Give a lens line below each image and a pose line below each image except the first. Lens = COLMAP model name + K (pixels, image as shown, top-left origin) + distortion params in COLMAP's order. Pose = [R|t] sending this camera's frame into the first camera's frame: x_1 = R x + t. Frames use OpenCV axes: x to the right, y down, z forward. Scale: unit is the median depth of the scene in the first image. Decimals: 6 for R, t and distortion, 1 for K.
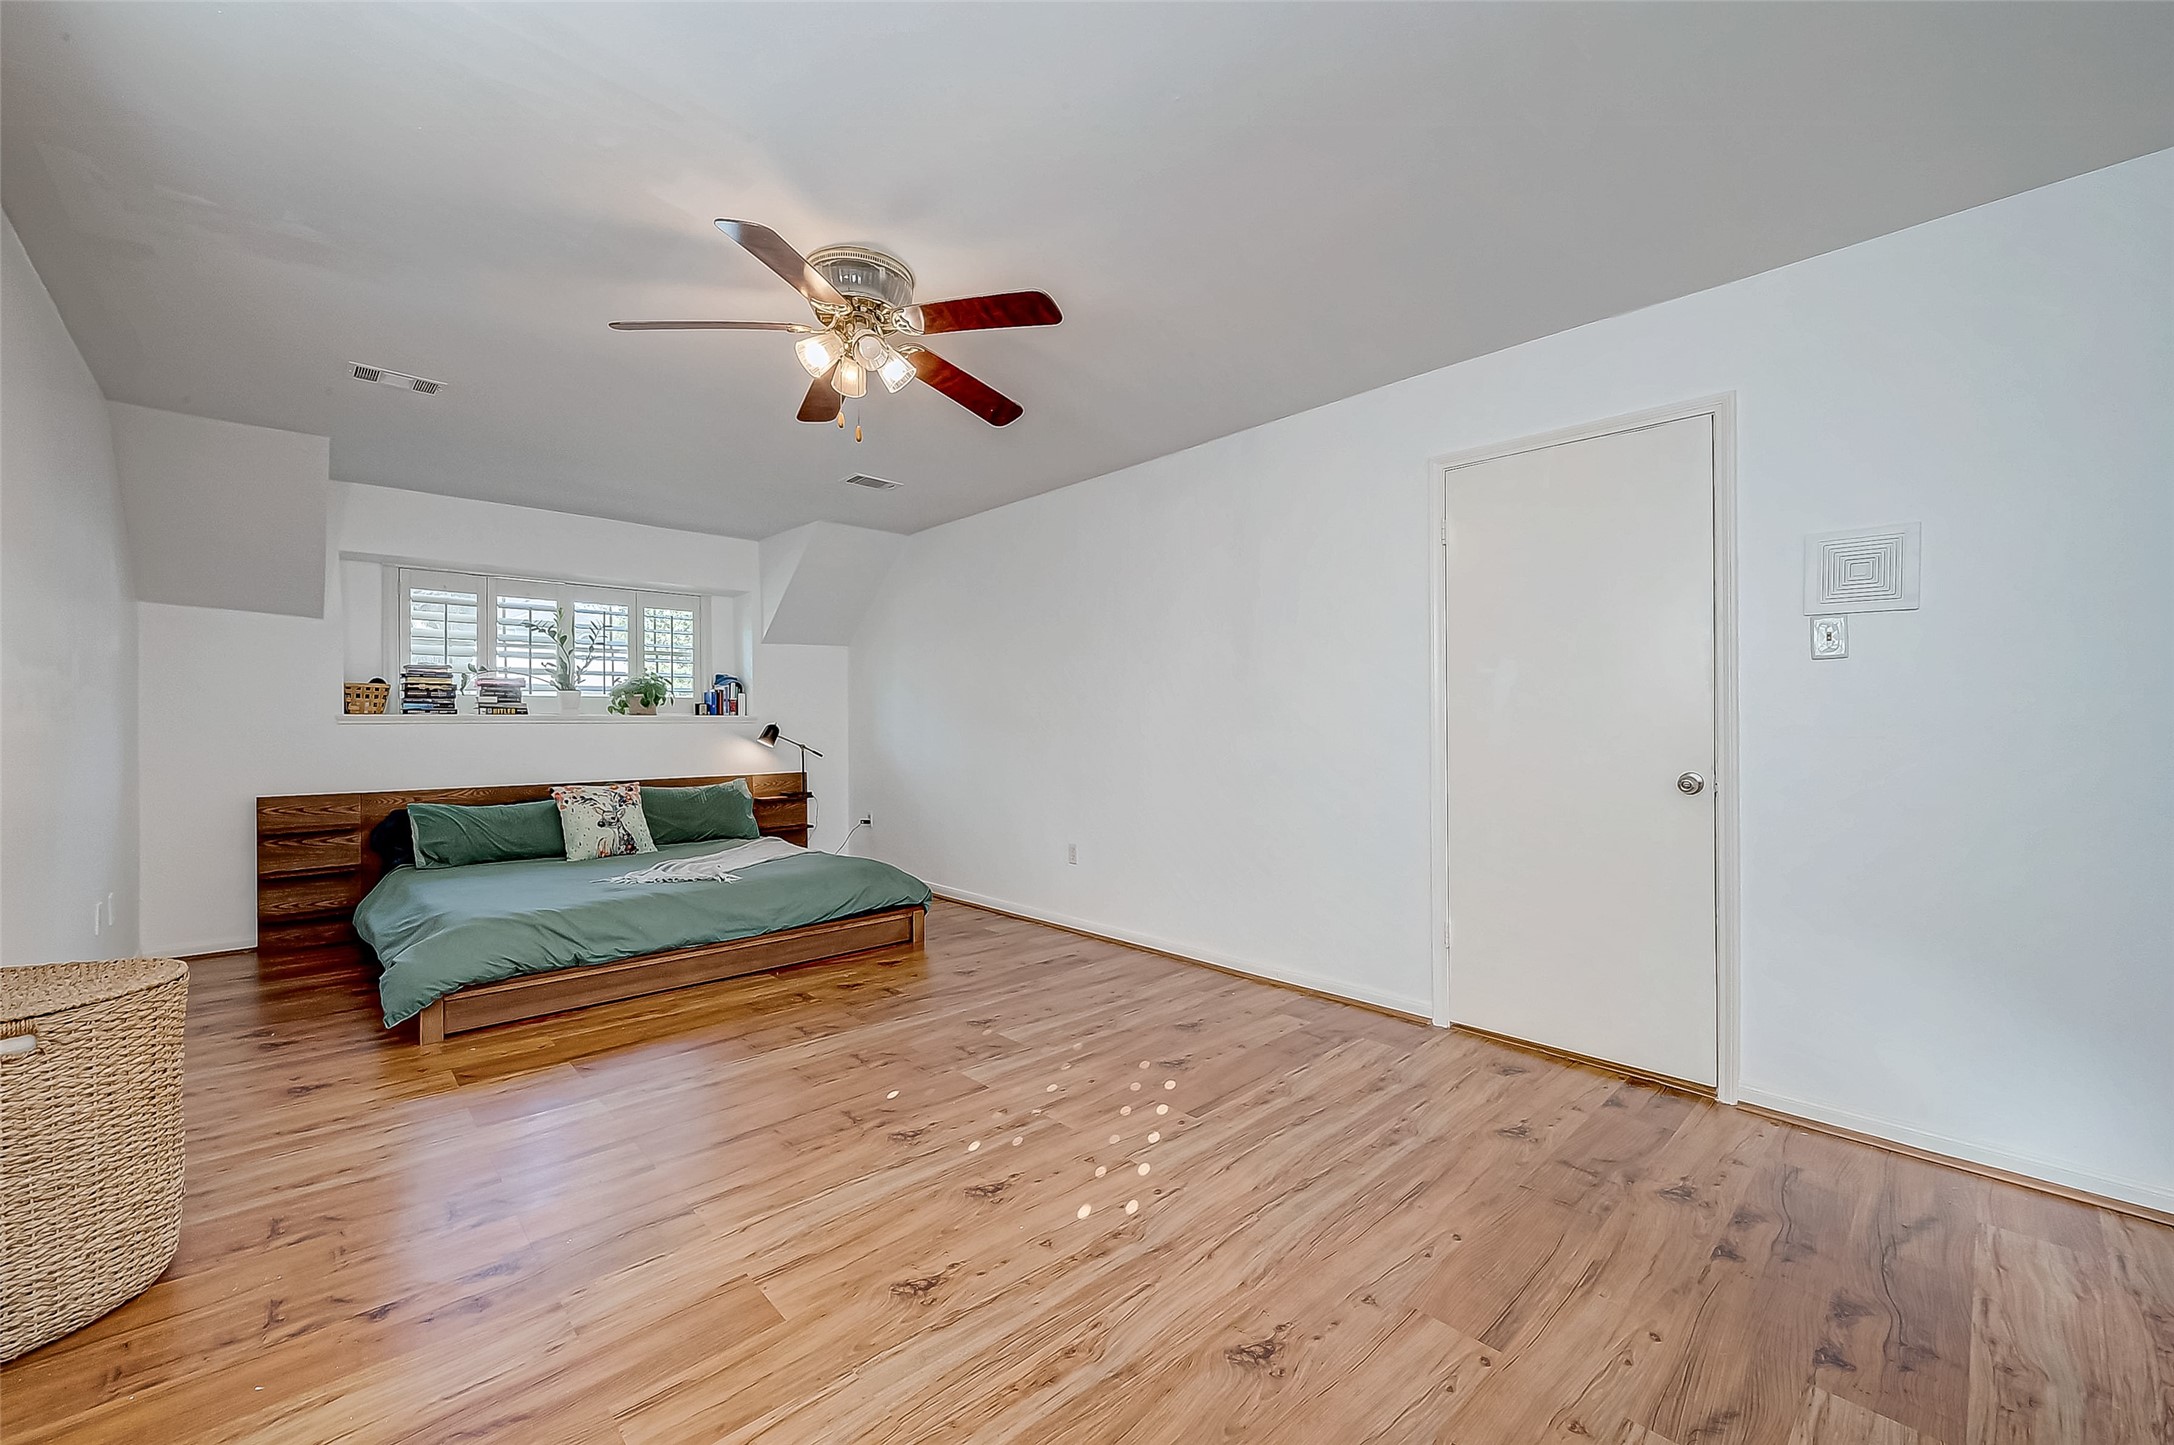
lens RADIAL K [[861.7, 0, 1091.5], [0, 861.7, 722.9], [0, 0, 1]] dist [-0.000052, 0.000194]
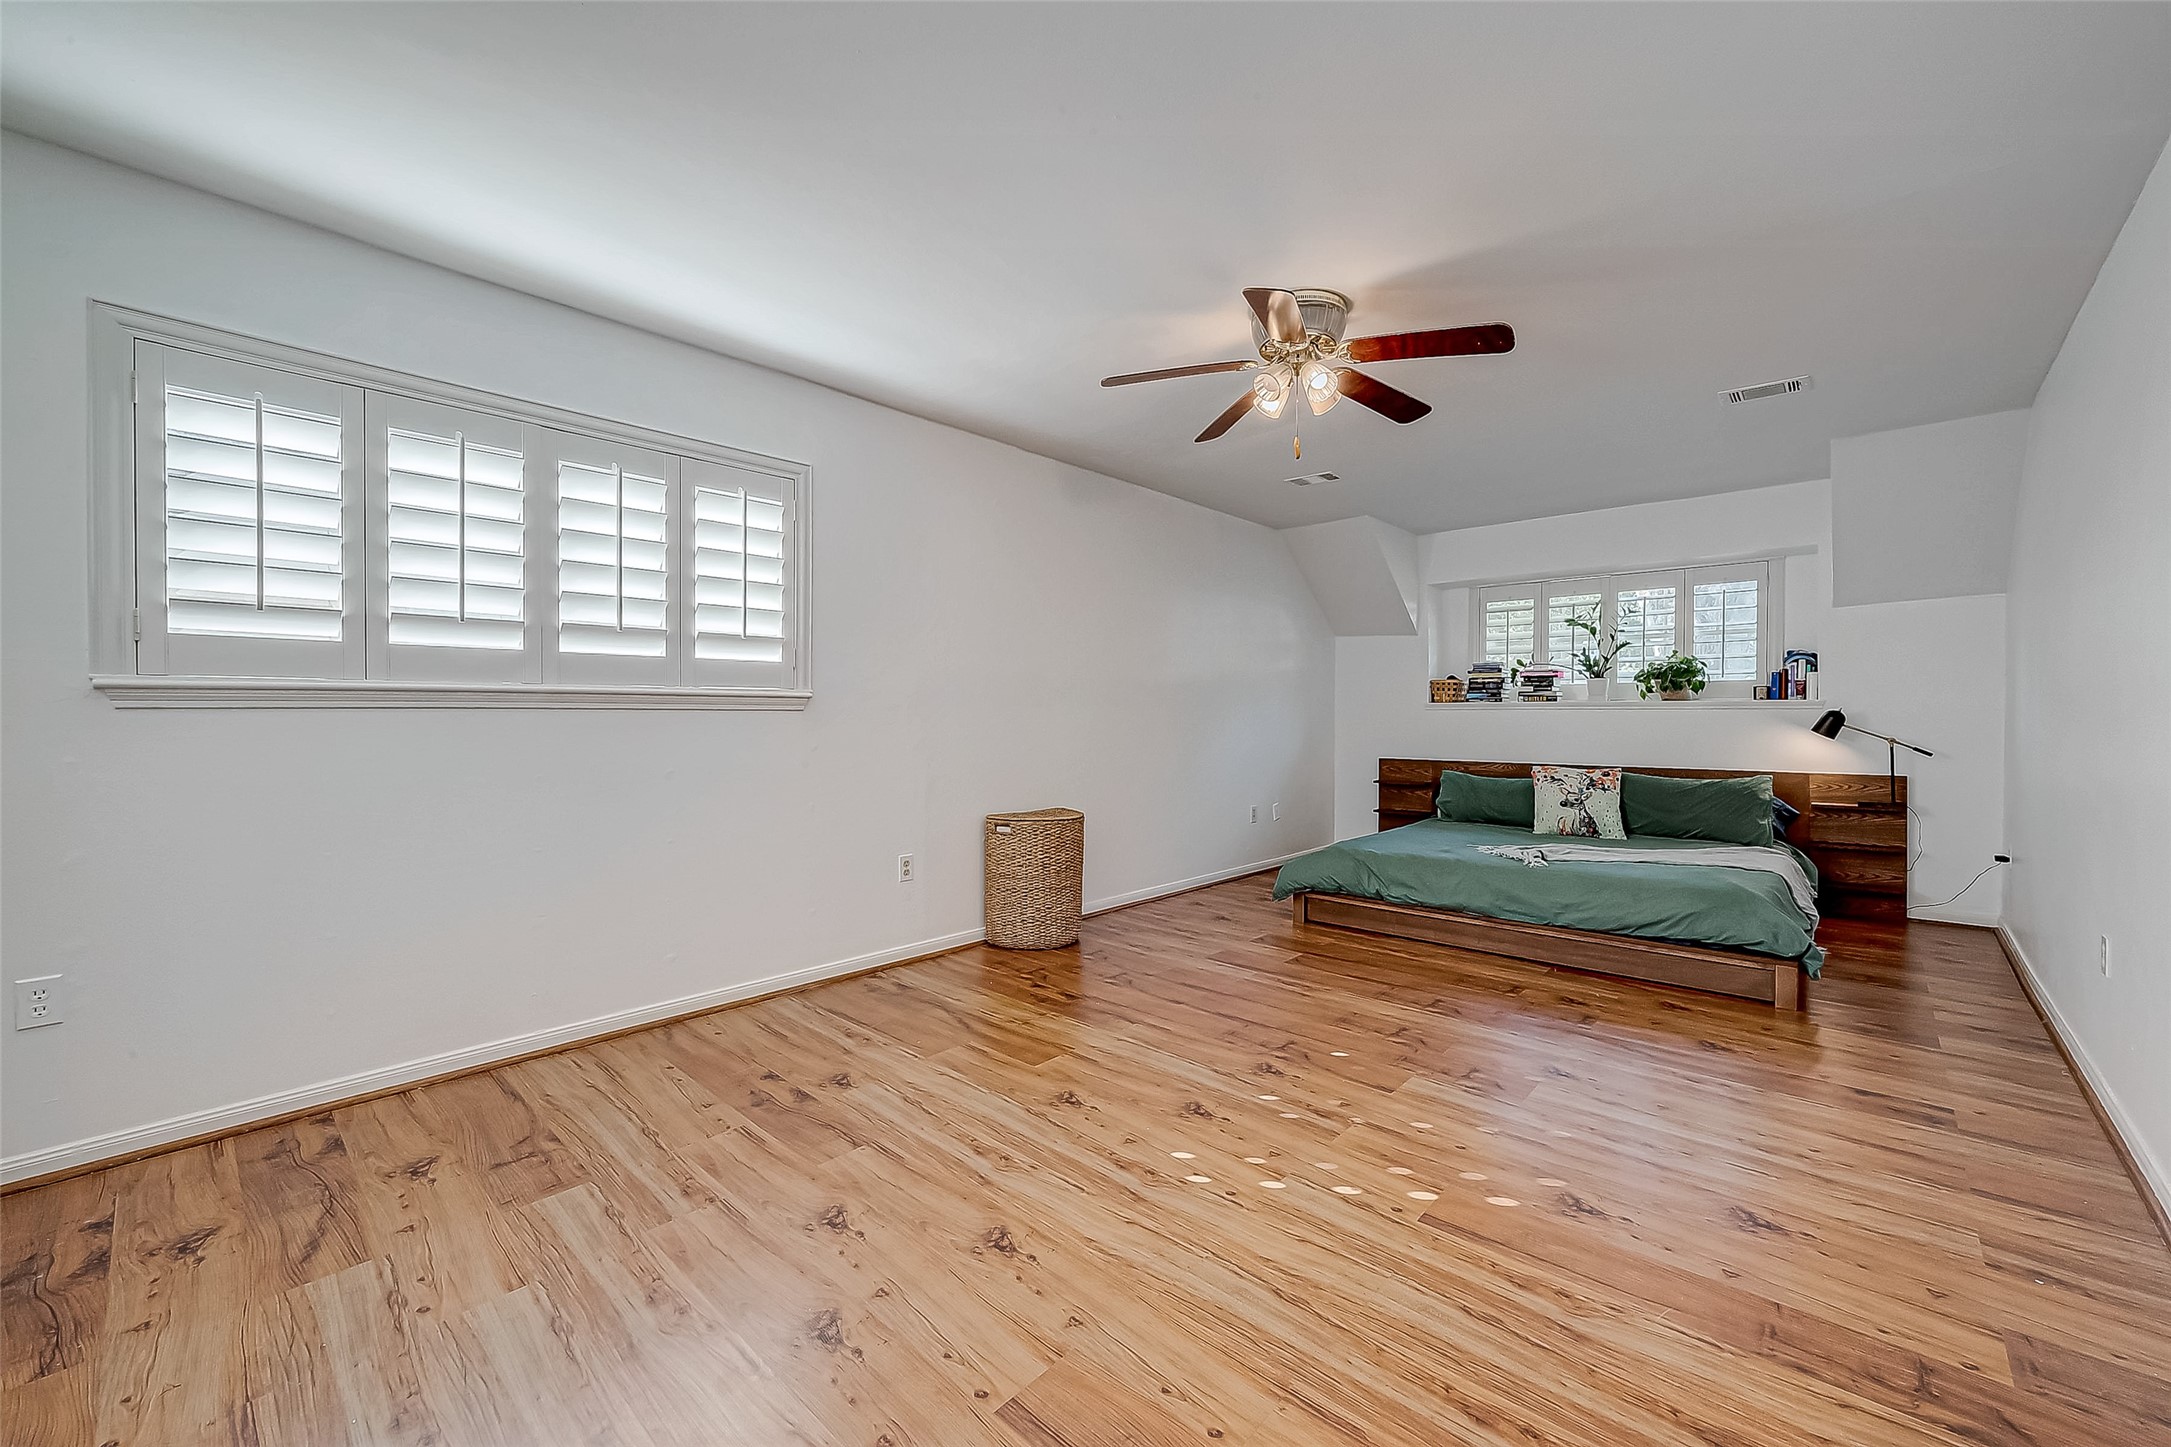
lens RADIAL K [[860.5, 0, 1090.0], [0, 860.5, 723.9], [0, 0, 1]] dist [-0.000052, 0.000194]
pose [[0.067850, 0.014578, -0.997589, 0.582516], [0.000165, 0.999893, 0.014623, 0.004187], [0.997695, -0.001157, 0.067841, 0.447248]]
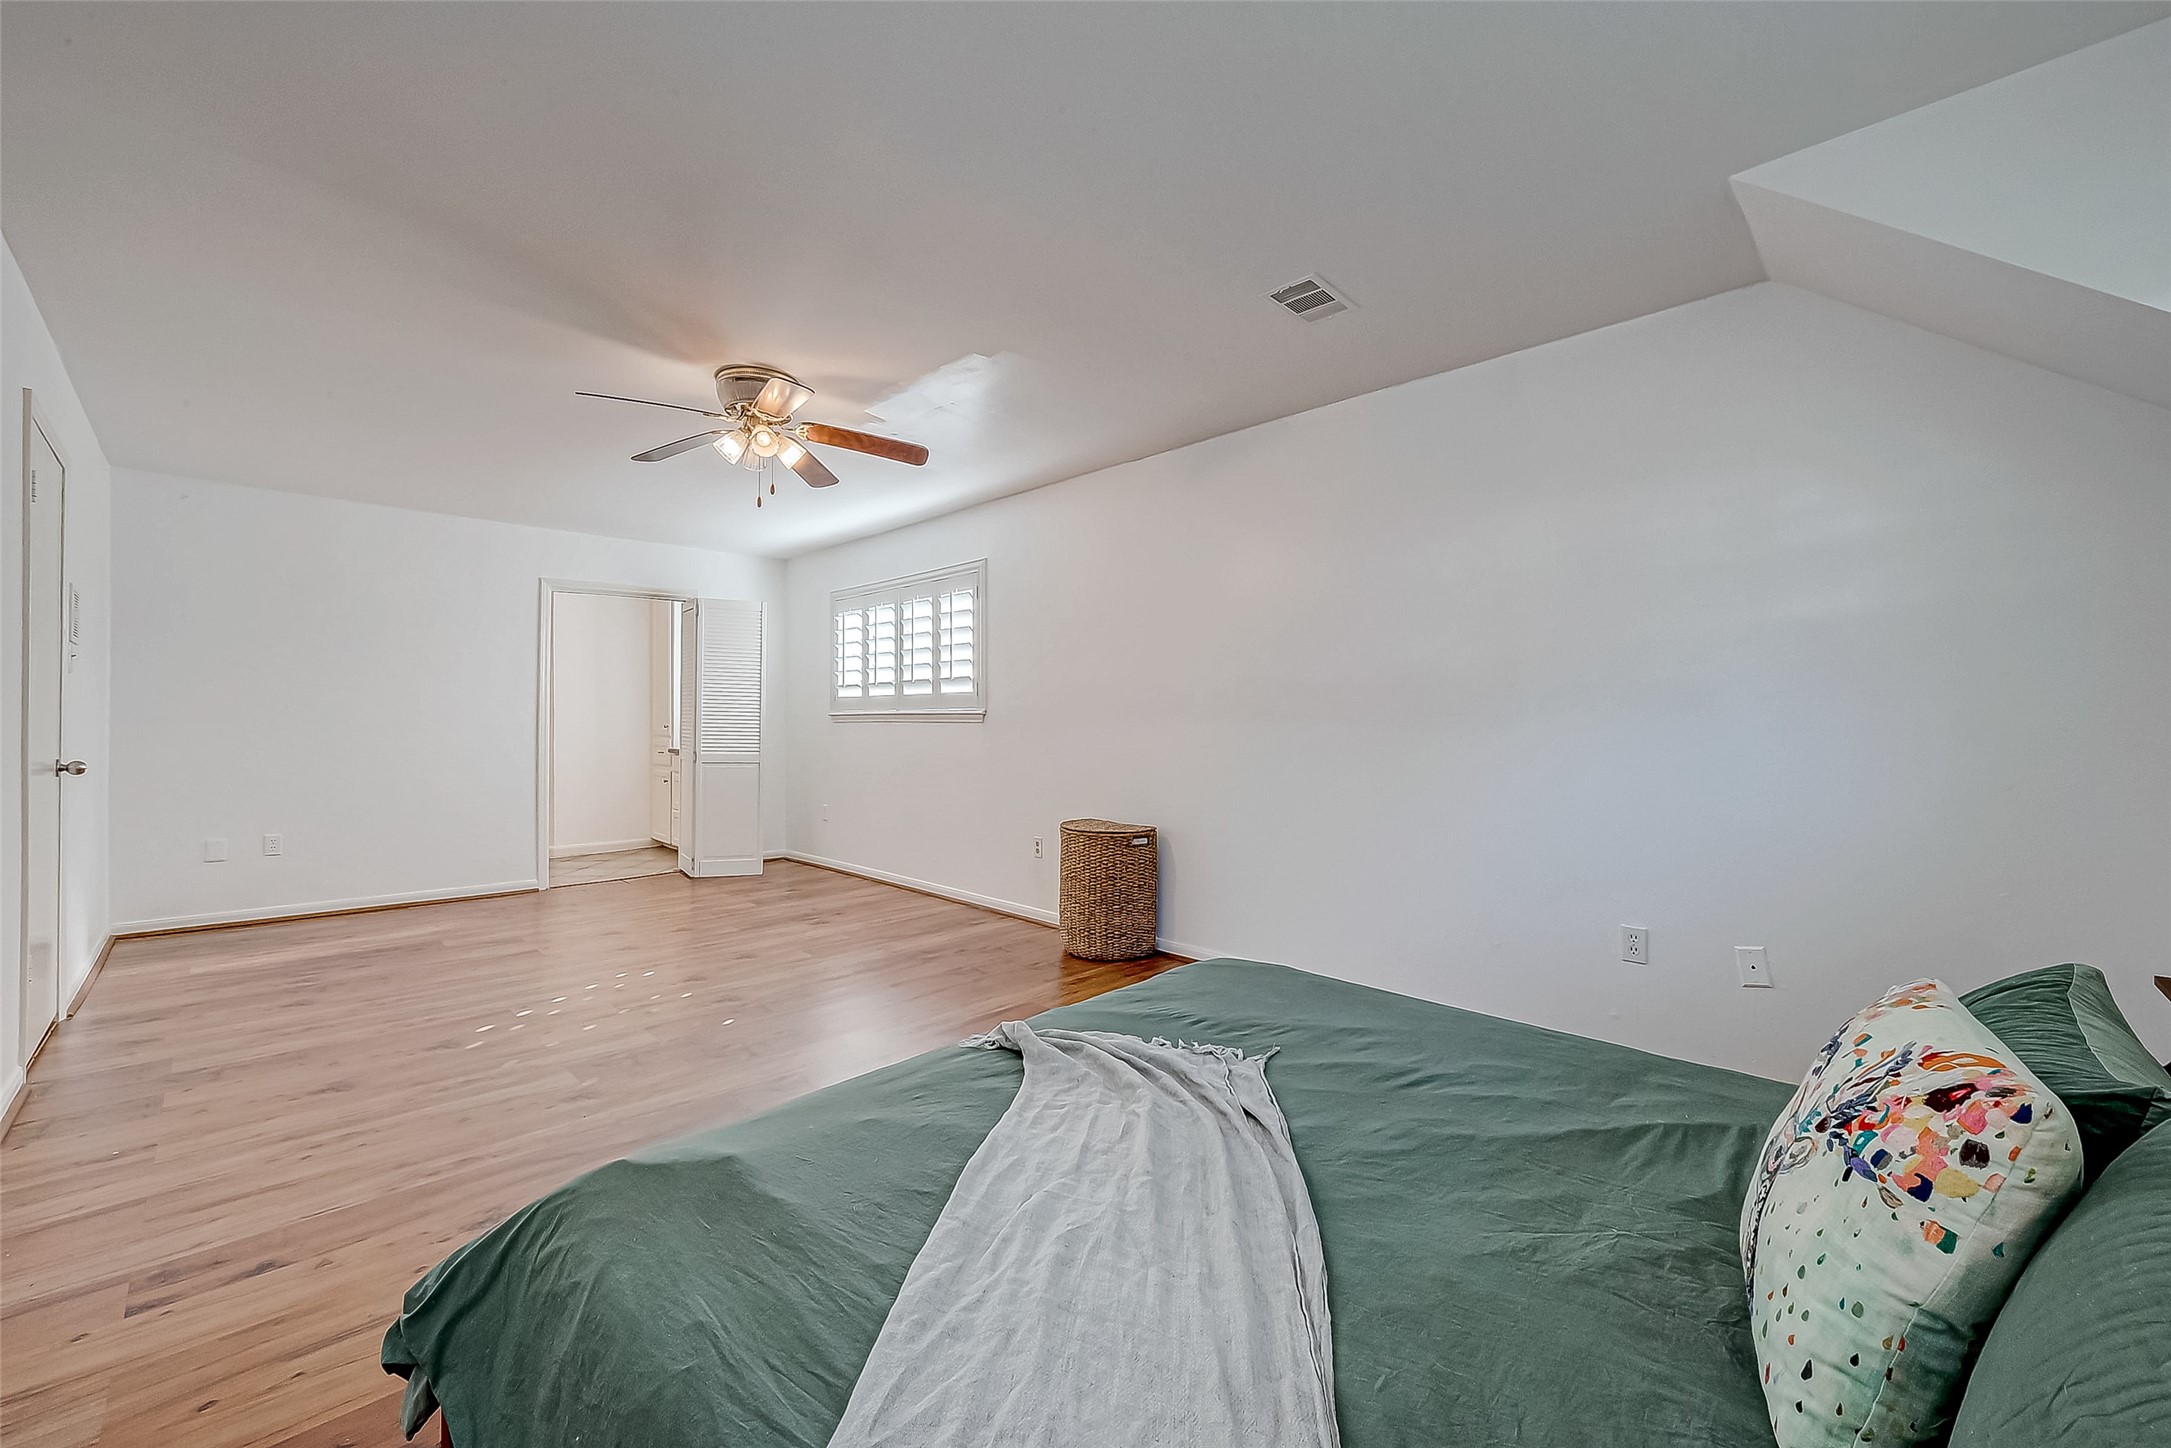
lens RADIAL K [[836.8, 0, 1058.2], [0, 836.8, 723.4], [0, 0, 1]] dist [-0.000845, -0.000144]
pose [[-0.999931, -0.002550, -0.011453, -0.492513], [-0.002522, 0.999994, -0.002540, 0.007687], [0.011460, -0.002511, -0.999931, 1.579908]]
